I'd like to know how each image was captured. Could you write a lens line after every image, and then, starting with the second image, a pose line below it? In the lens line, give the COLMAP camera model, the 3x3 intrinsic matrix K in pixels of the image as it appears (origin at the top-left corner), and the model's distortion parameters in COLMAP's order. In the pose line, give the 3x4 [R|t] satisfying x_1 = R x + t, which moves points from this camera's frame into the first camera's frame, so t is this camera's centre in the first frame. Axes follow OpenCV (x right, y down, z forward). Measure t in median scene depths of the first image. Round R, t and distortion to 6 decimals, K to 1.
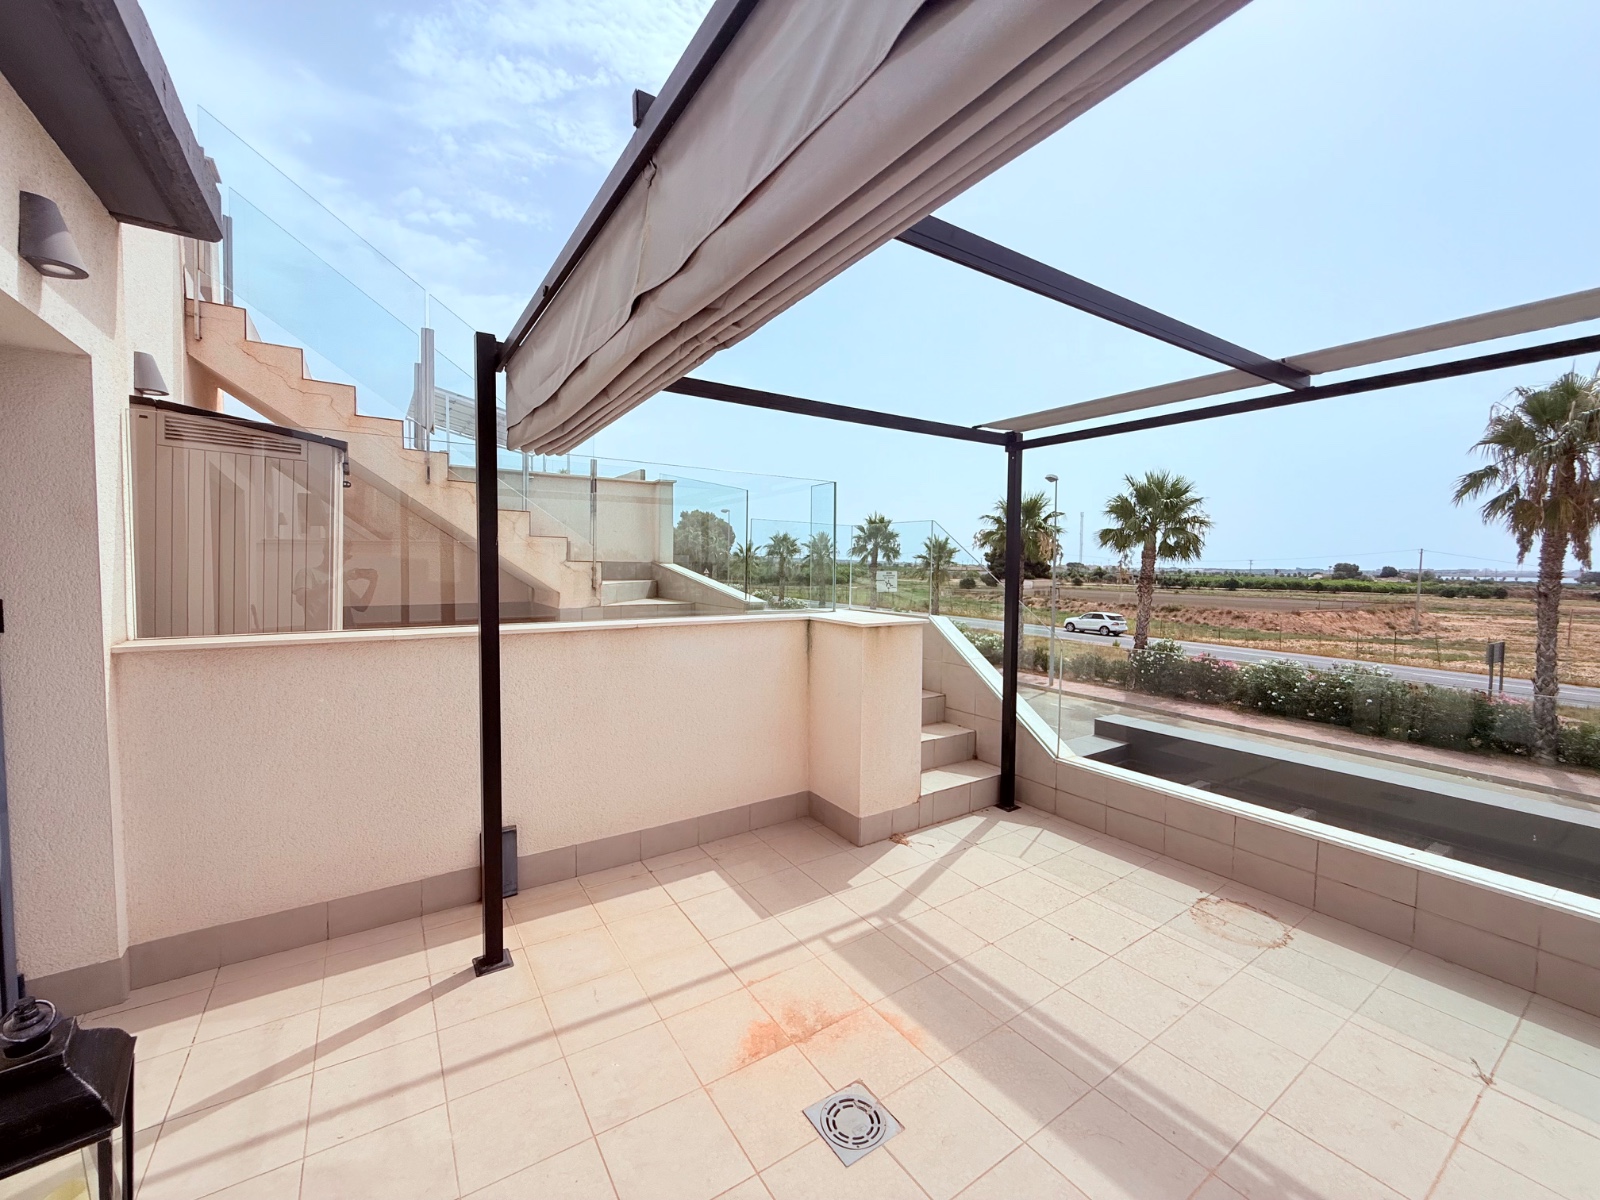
lens RADIAL K [[643.7, 0, 798.2], [0, 643.7, 597.7], [0, 0, 1]] dist [-0.003304, 0.001057]
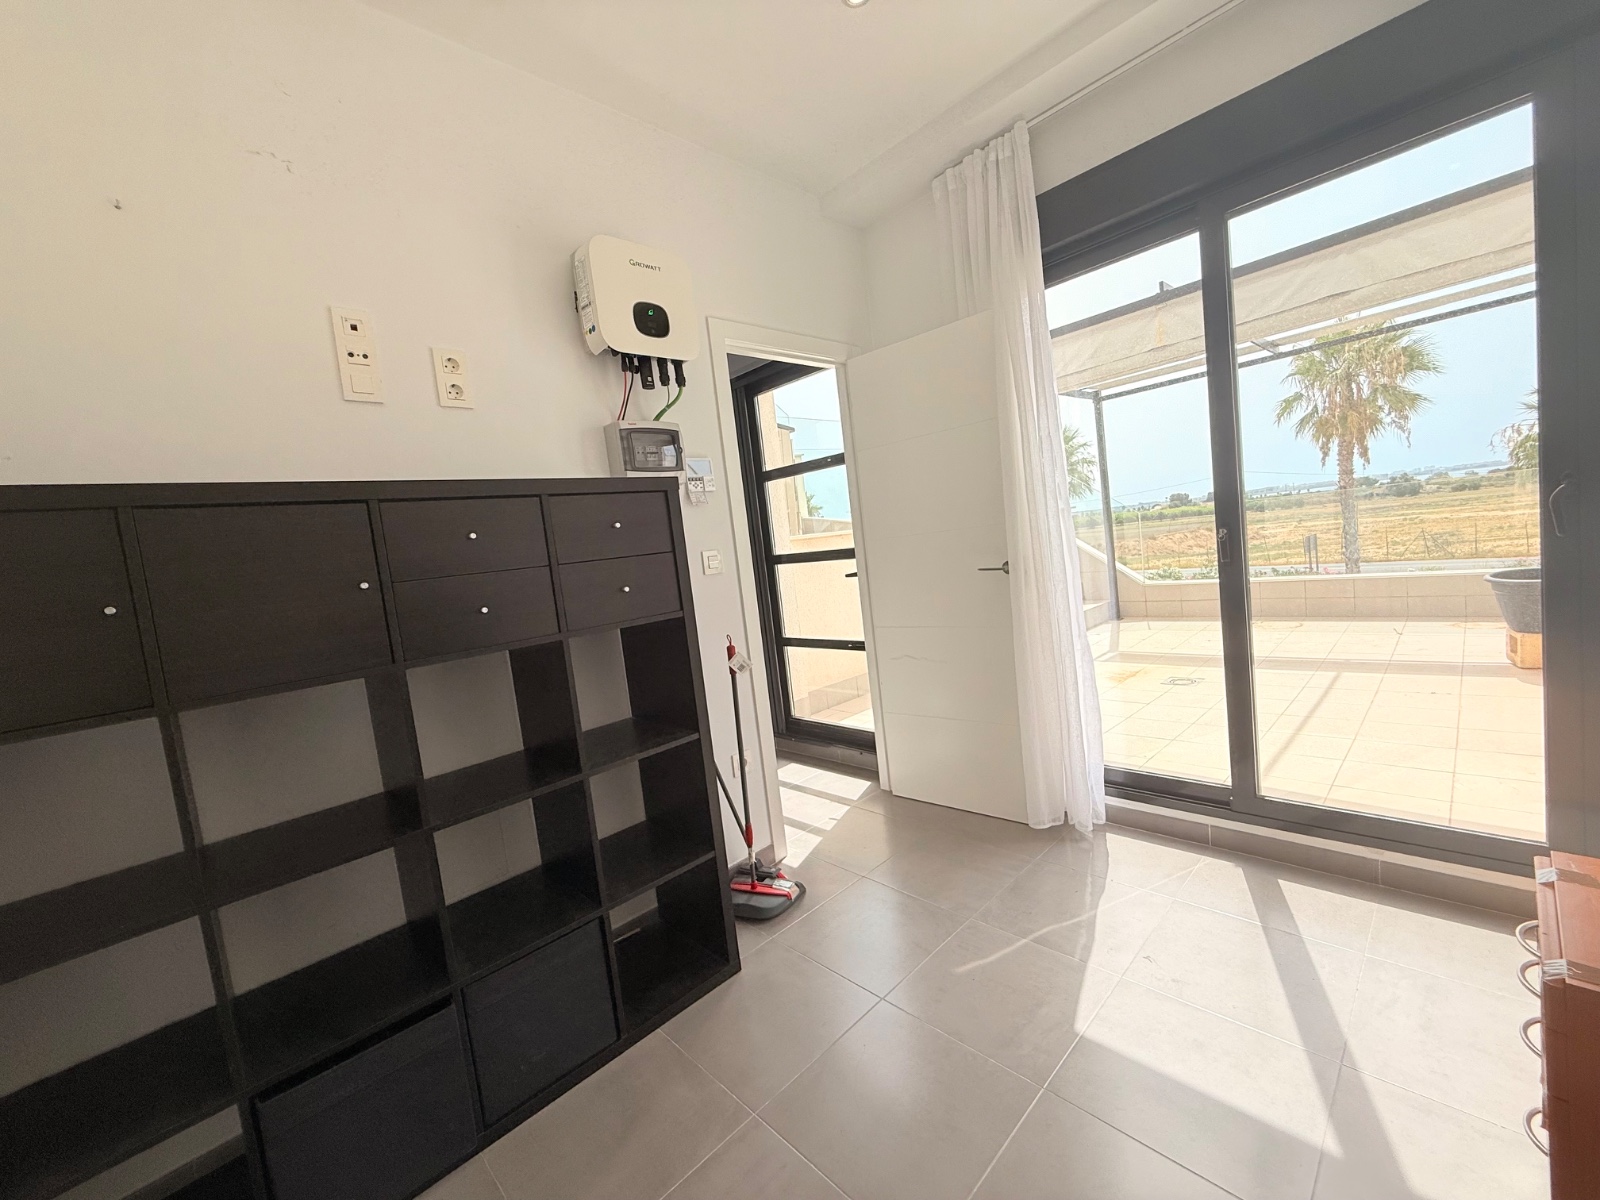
lens RADIAL K [[643.7, 0, 798.0], [0, 643.7, 593.3], [0, 0, 1]] dist [-0.003304, 0.001057]
pose [[0.976978, -0.139712, 0.161227, -0.129771], [0.137526, 0.990190, 0.024696, 0.018917], [-0.163096, -0.001954, 0.986608, -0.086462]]
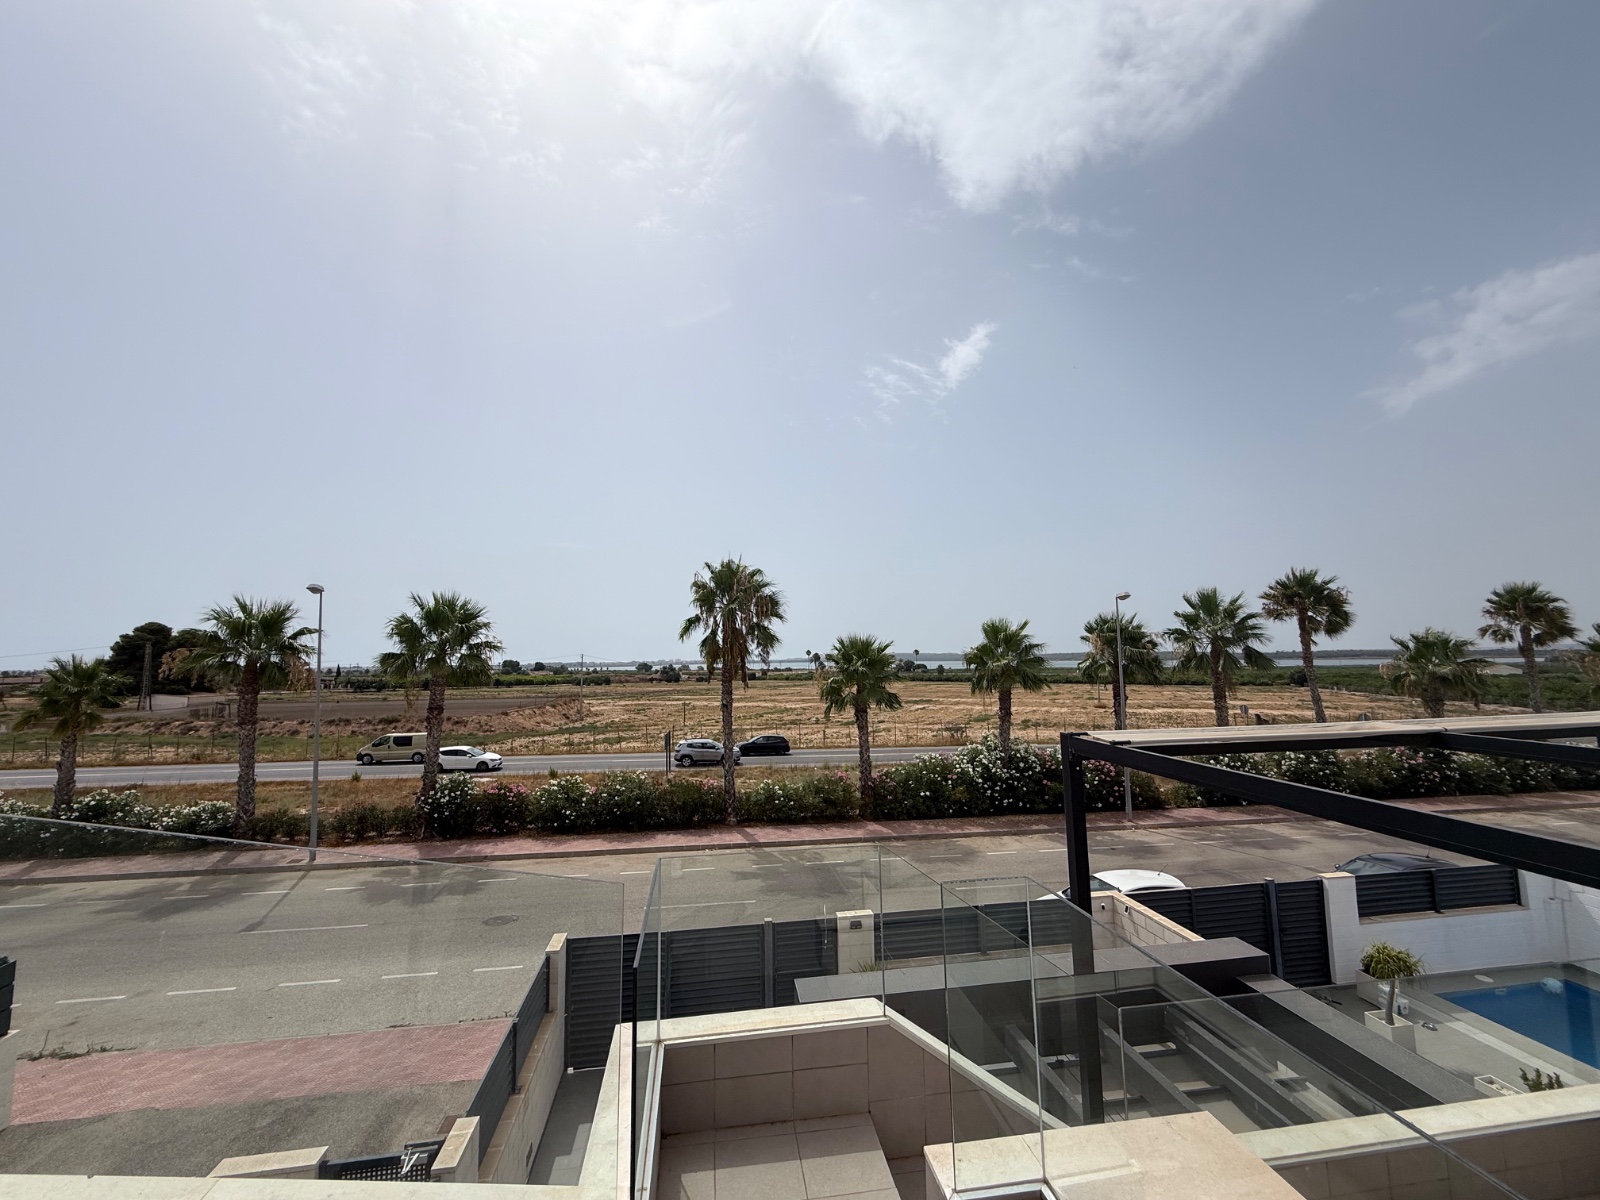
lens RADIAL K [[643.7, 0, 804.7], [0, 643.7, 600.0], [0, 0, 1]] dist [-0.003304, 0.001057]
pose [[0.420220, 0.068726, 0.904816, -0.081087], [0.065413, 0.992239, -0.105746, -0.059212], [-0.905062, 0.103624, 0.412463, 0.160368]]
